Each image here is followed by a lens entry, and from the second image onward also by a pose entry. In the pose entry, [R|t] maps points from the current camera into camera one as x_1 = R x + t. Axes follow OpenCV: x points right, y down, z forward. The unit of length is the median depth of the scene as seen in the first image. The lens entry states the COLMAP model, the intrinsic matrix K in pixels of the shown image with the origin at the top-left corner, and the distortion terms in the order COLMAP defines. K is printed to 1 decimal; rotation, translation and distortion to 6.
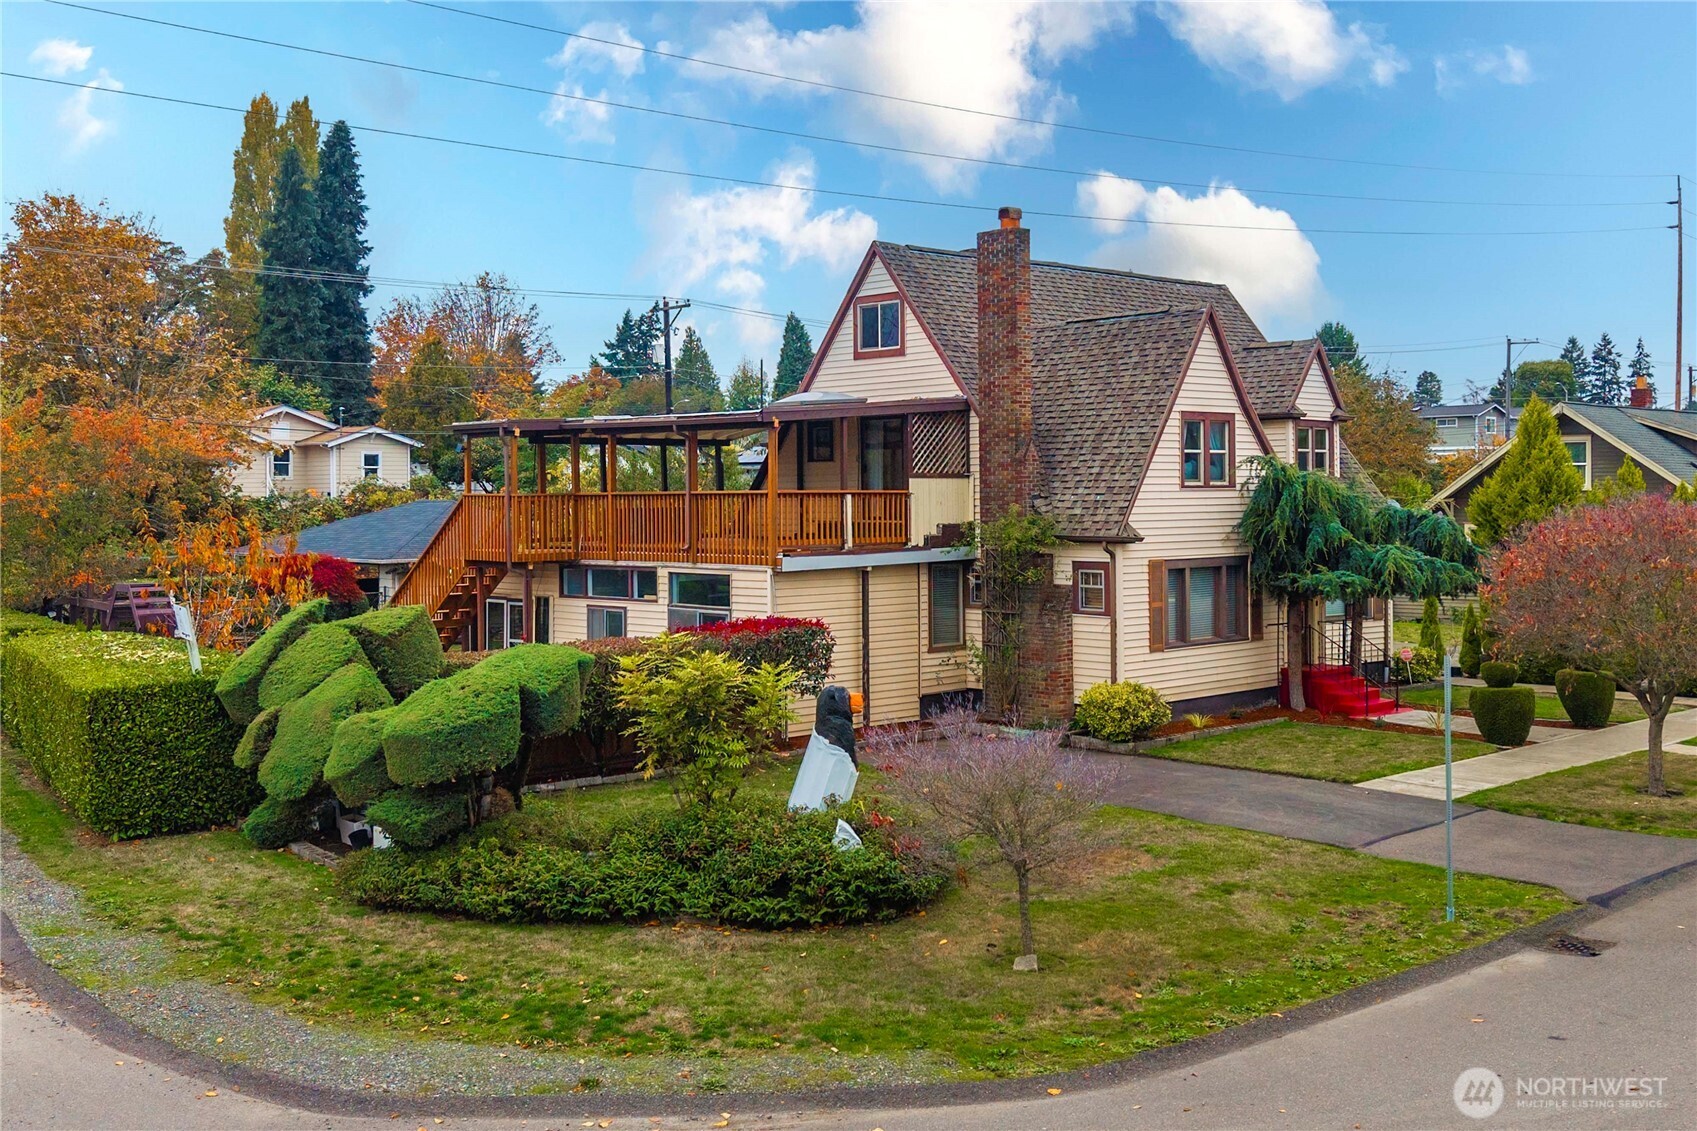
lens RADIAL K [[1671.1, 0, 853.1], [0, 1671.1, 553.8], [0, 0, 1]] dist [-0.018113, 0.000000]
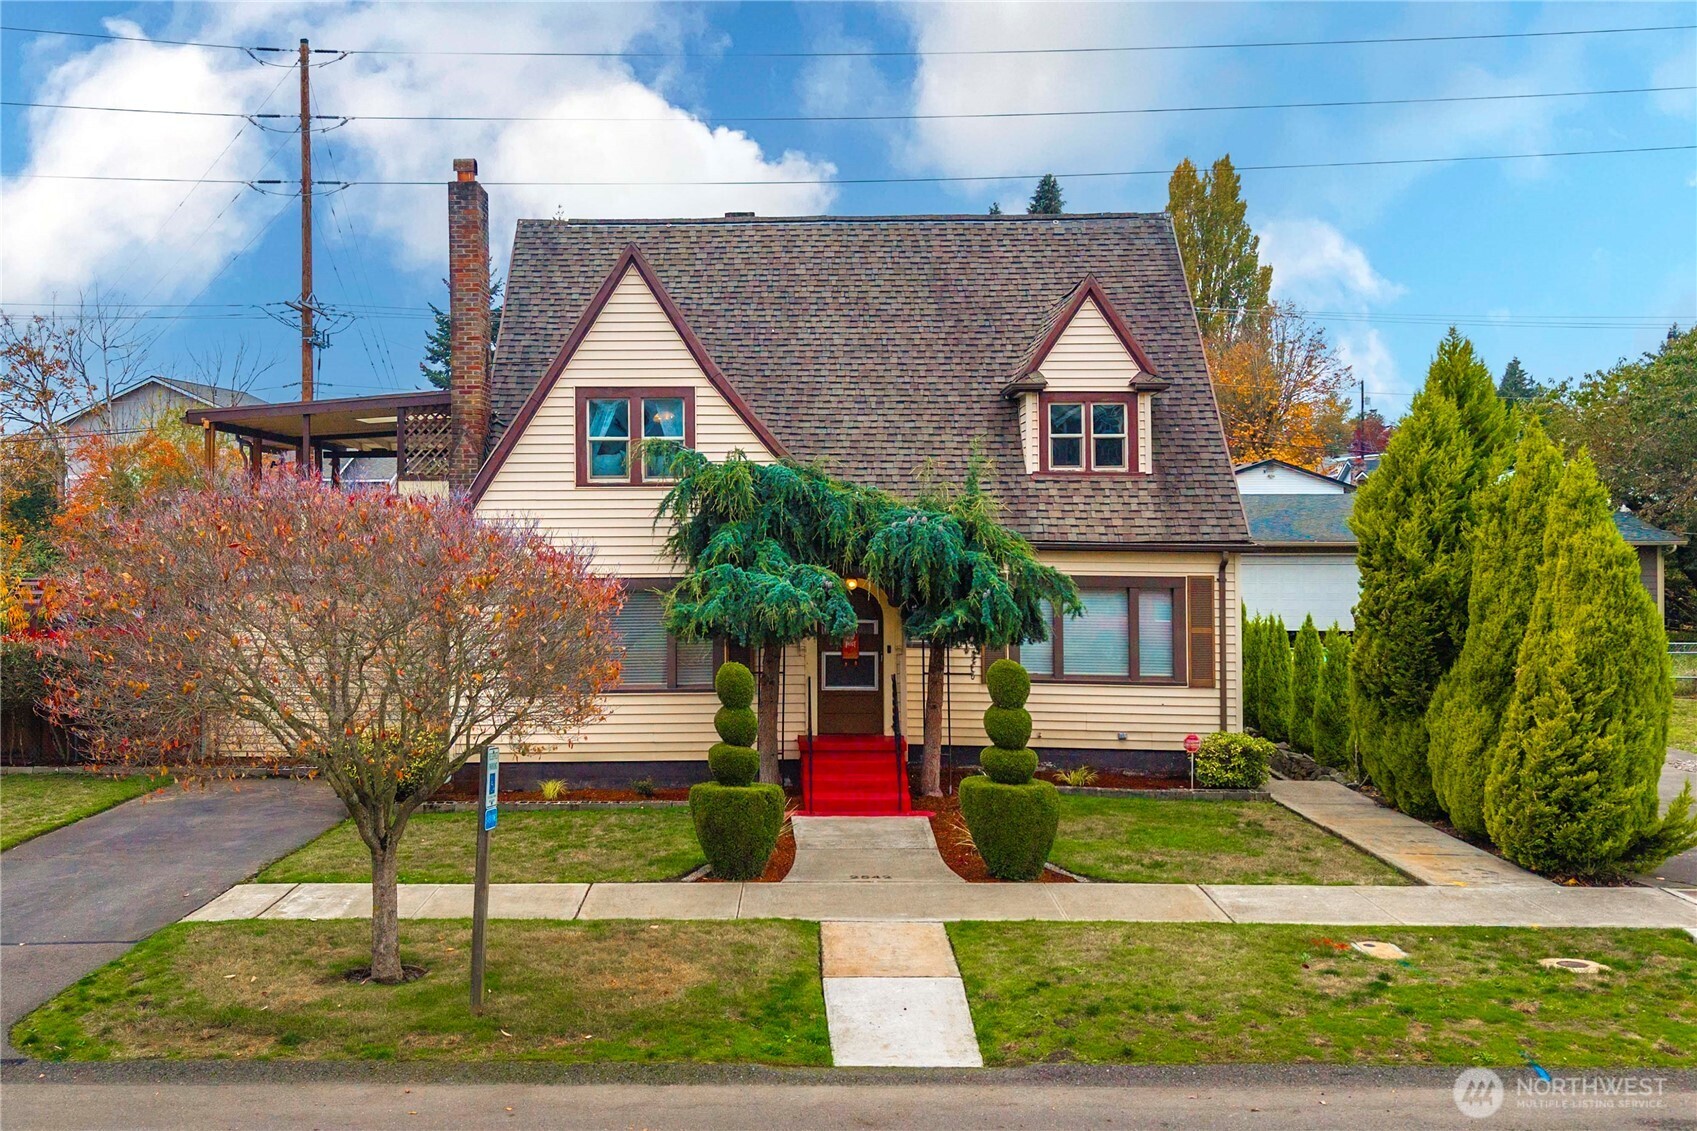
lens RADIAL K [[1561.1, 0, 841.5], [0, 1561.1, 557.1], [0, 0, 1]] dist [0.068786, 0.000000]
pose [[0.740290, 0.008232, -0.672238, 0.734285], [-0.025691, 0.999541, -0.016051, 0.001833], [0.671797, 0.029153, 0.740161, 0.519368]]
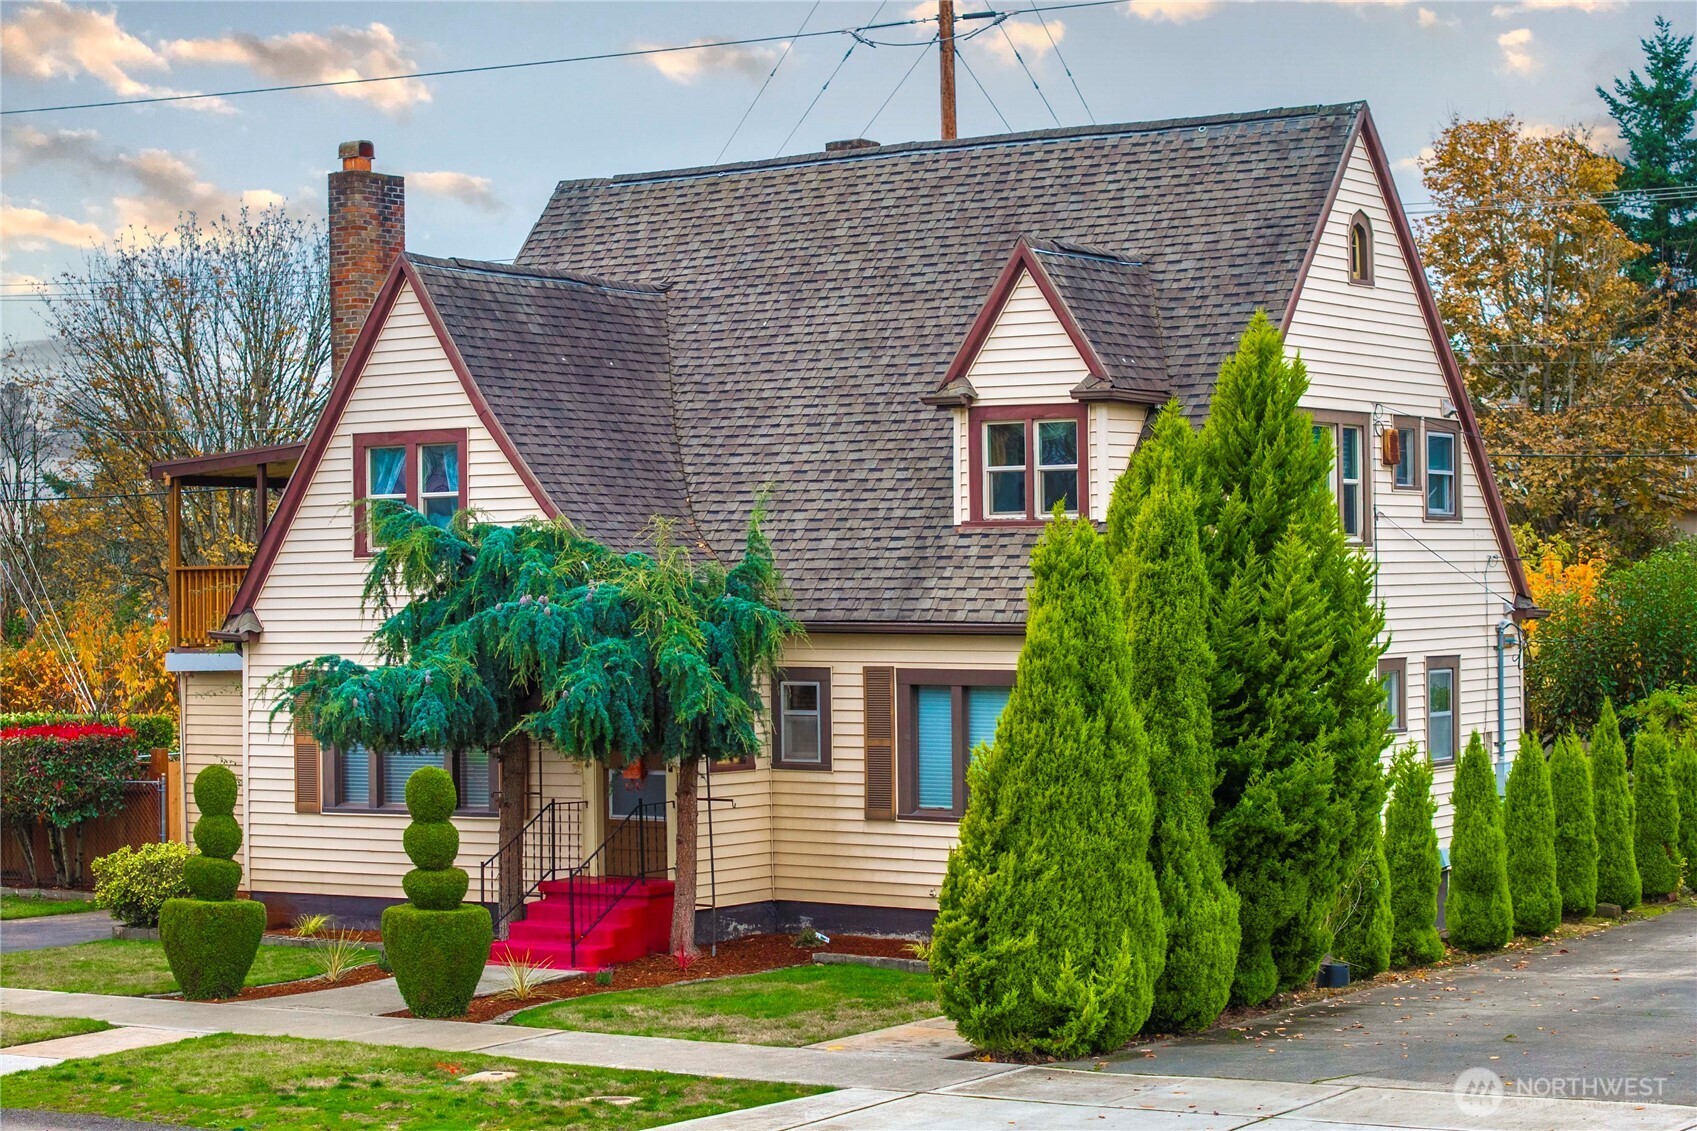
lens RADIAL K [[3320.9, 0, 848.8], [0, 3320.9, 571.7], [0, 0, 1]] dist [-0.042337, 0.000000]
pose [[0.279149, -0.010930, -0.960186, 1.363289], [-0.027360, 0.999439, -0.019331, -0.014090], [0.959858, 0.031667, 0.278693, 0.789995]]
